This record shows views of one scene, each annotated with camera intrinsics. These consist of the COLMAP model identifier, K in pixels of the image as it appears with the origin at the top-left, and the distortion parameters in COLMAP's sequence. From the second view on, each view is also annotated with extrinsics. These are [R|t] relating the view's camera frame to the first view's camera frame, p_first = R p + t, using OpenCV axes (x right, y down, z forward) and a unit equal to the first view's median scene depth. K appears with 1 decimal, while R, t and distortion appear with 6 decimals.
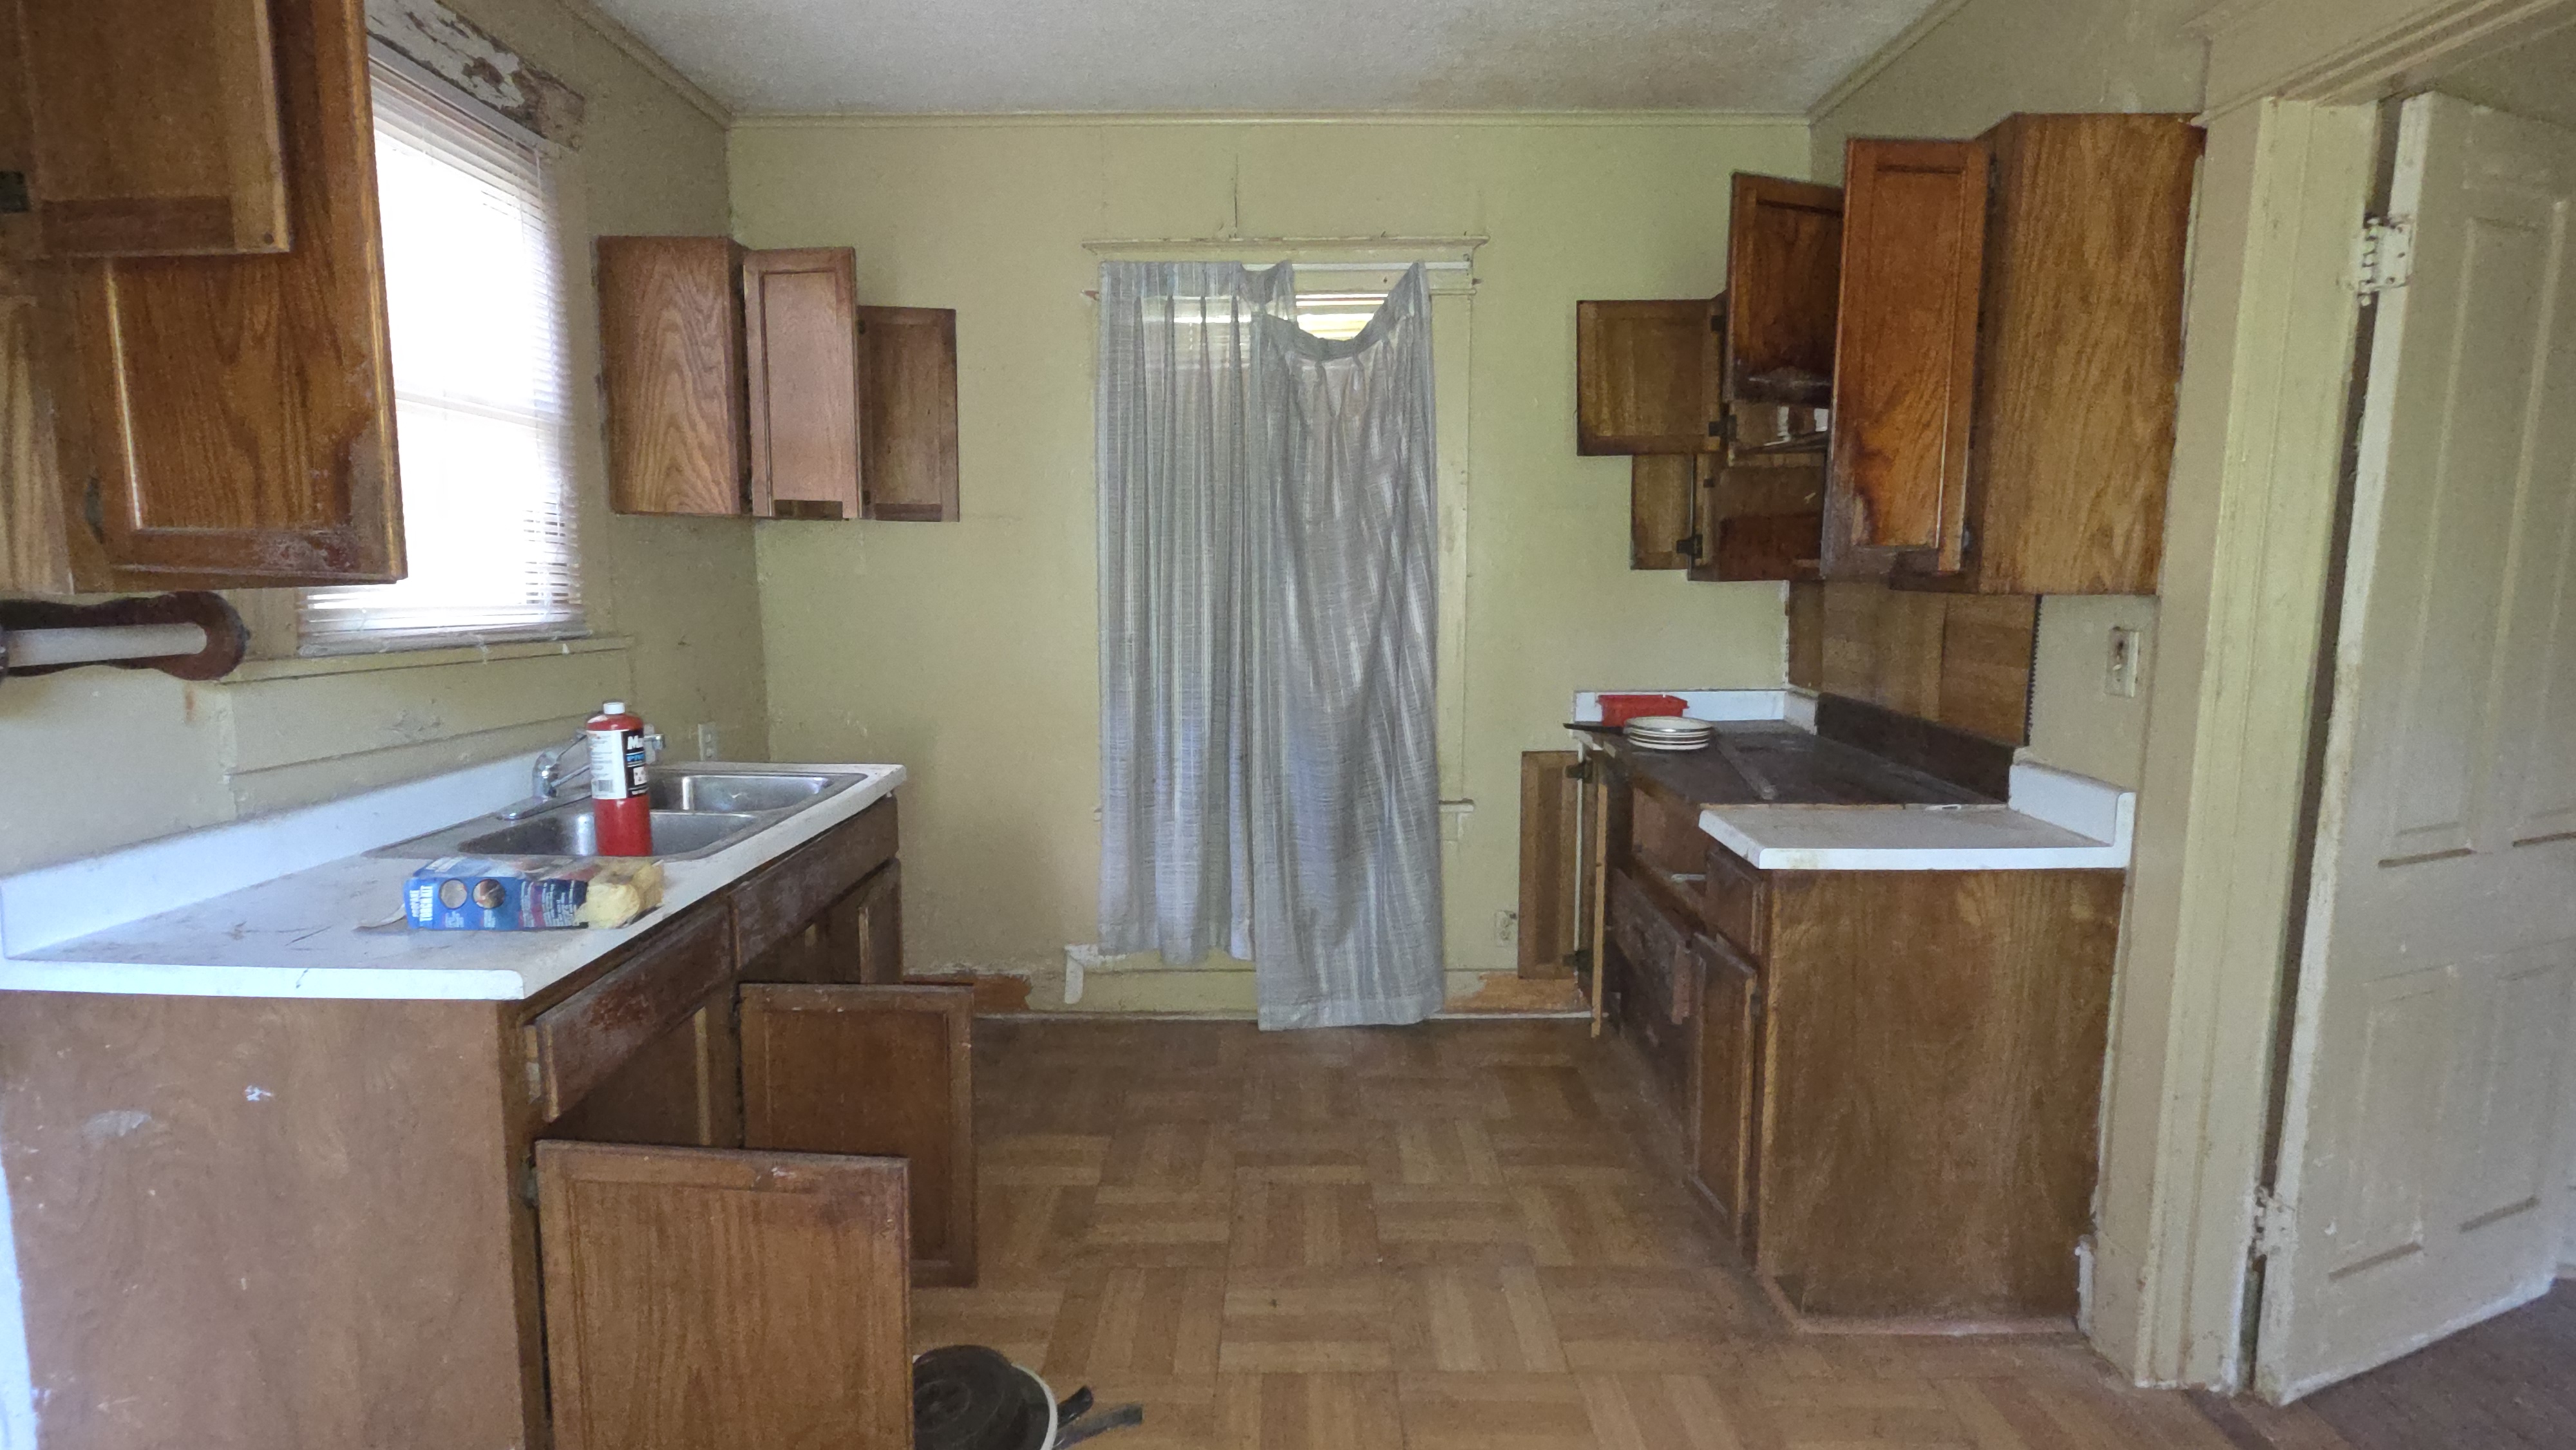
lens RADIAL K [[1178.4, 0, 1284.5], [0, 1178.4, 708.6], [0, 0, 1]] dist [0.007835, -0.001027]
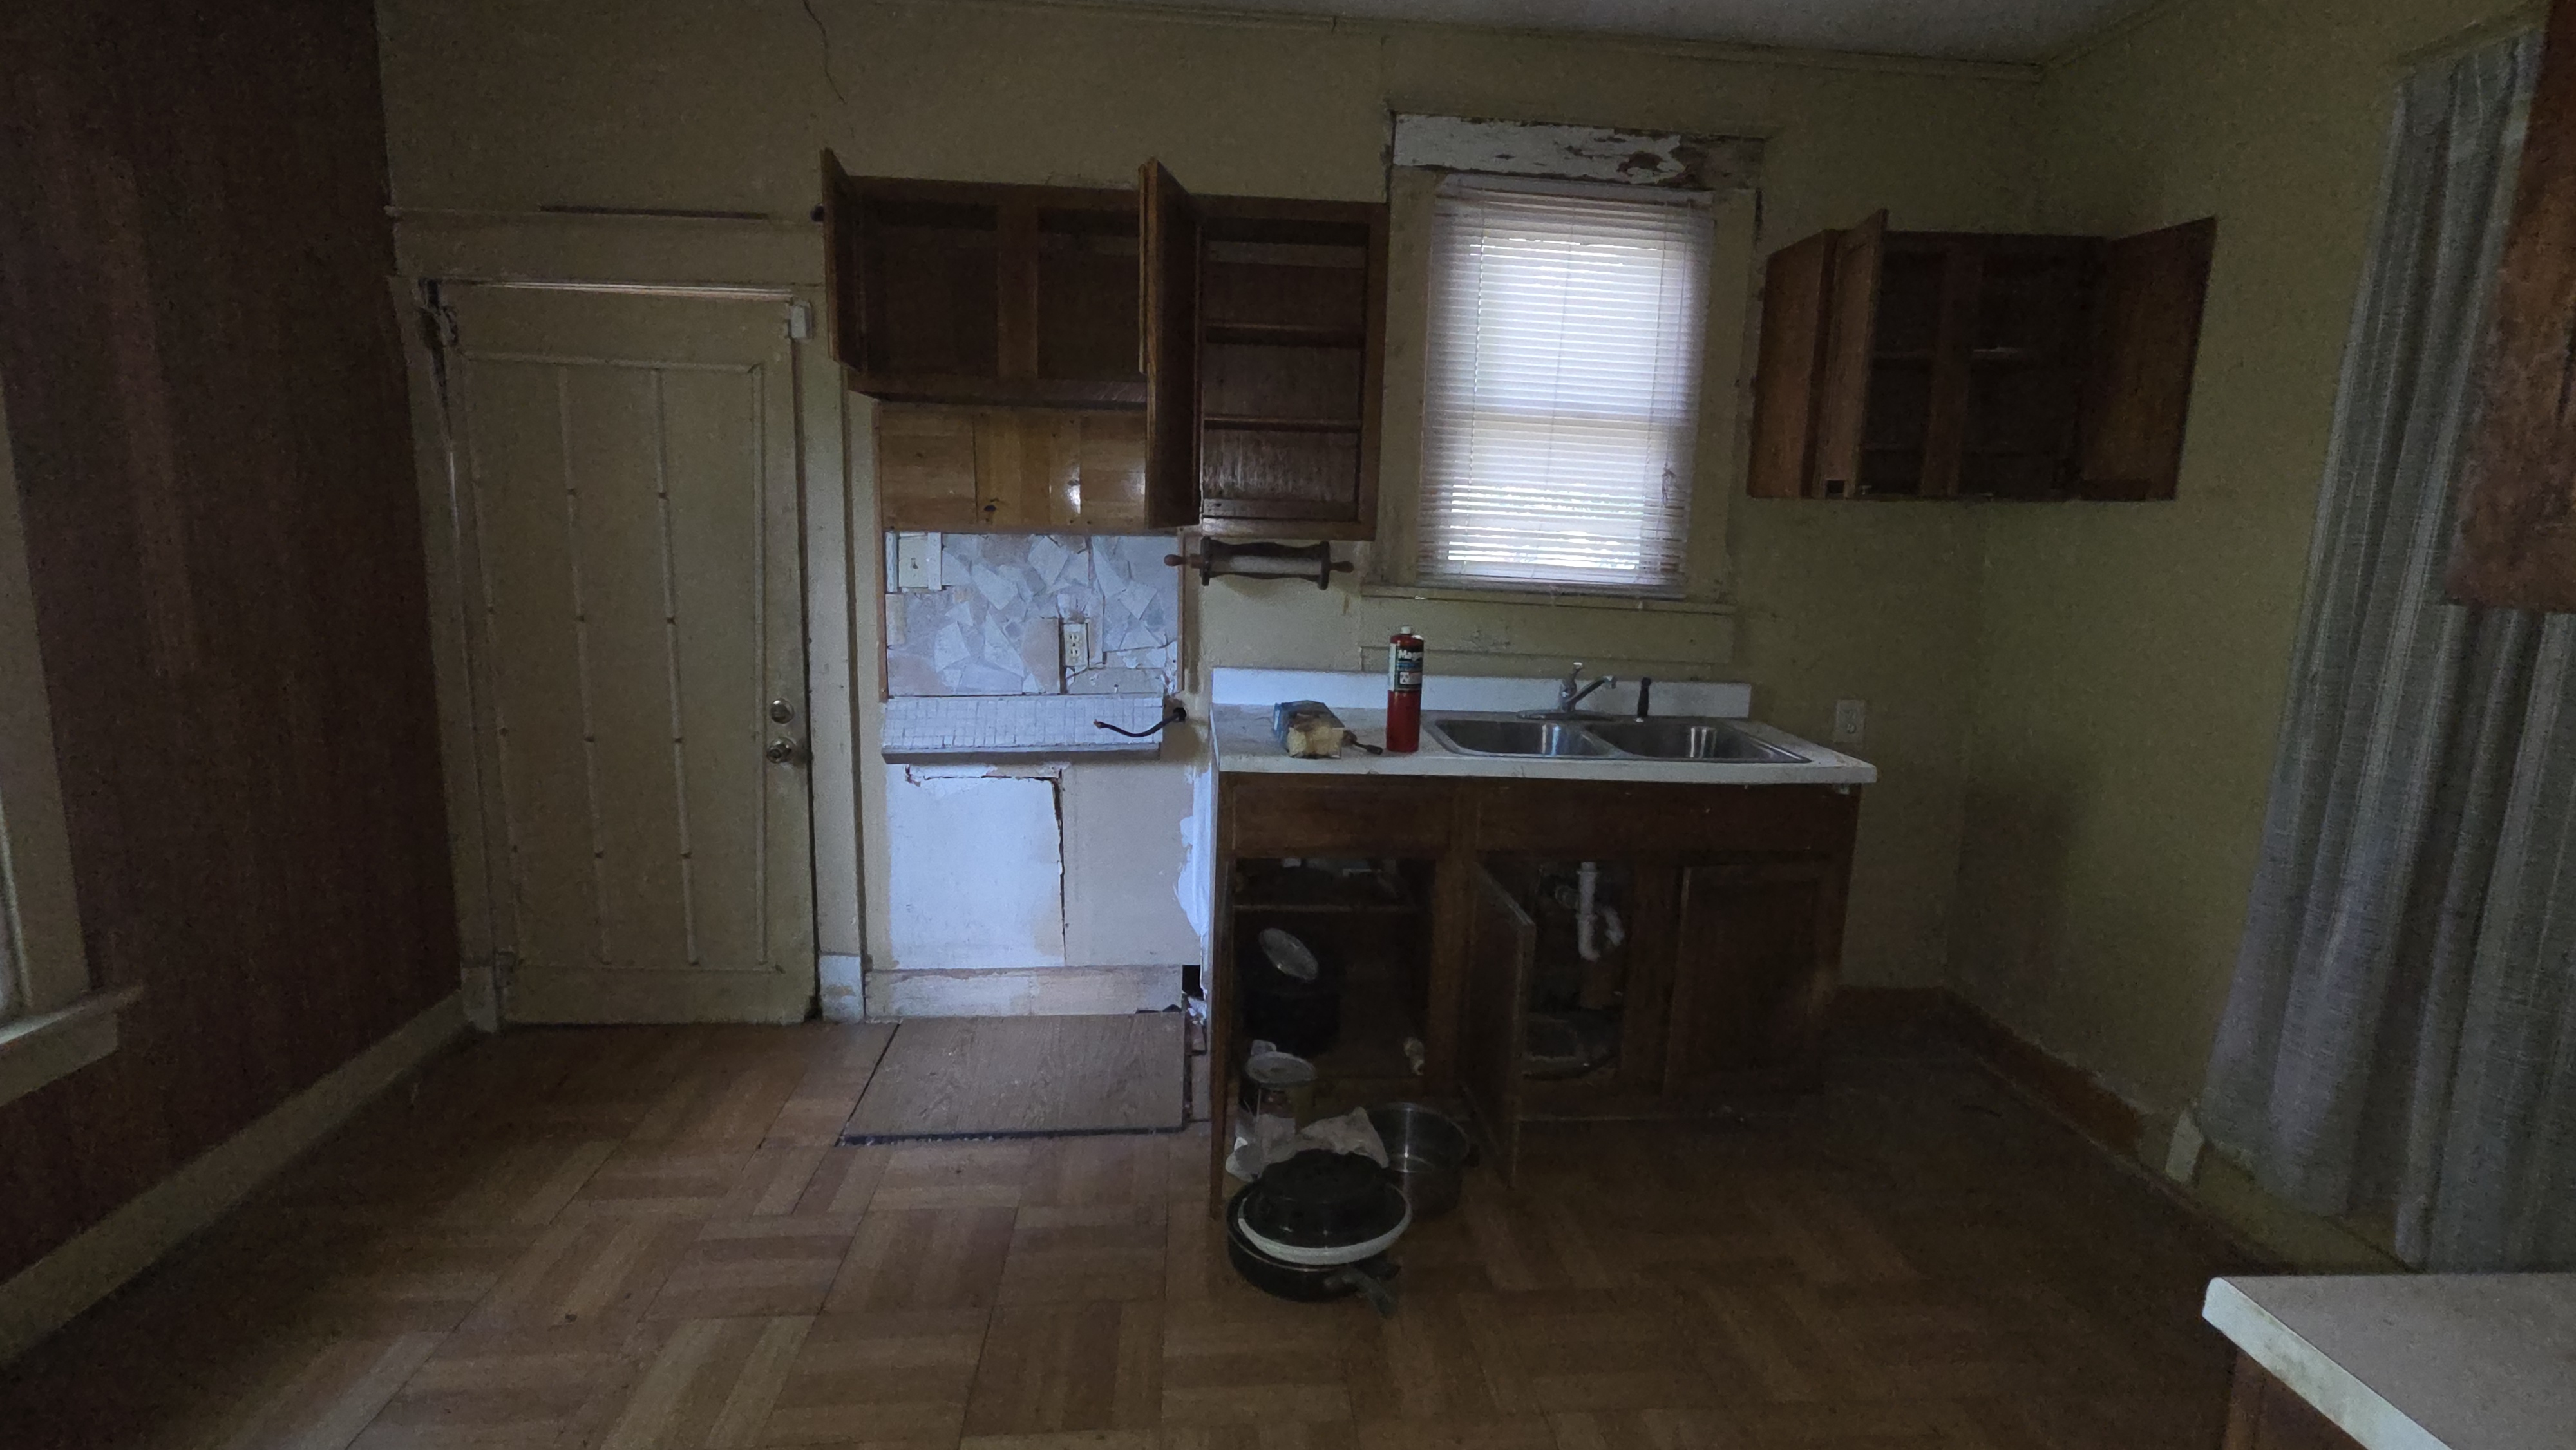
lens RADIAL K [[1178.4, 0, 1284.5], [0, 1178.4, 708.6], [0, 0, 1]] dist [0.007835, -0.001027]
pose [[0.080632, 0.157921, -0.984154, 0.619173], [-0.155012, 0.977343, 0.144127, -0.065844], [0.984617, 0.140935, 0.103285, 0.513167]]
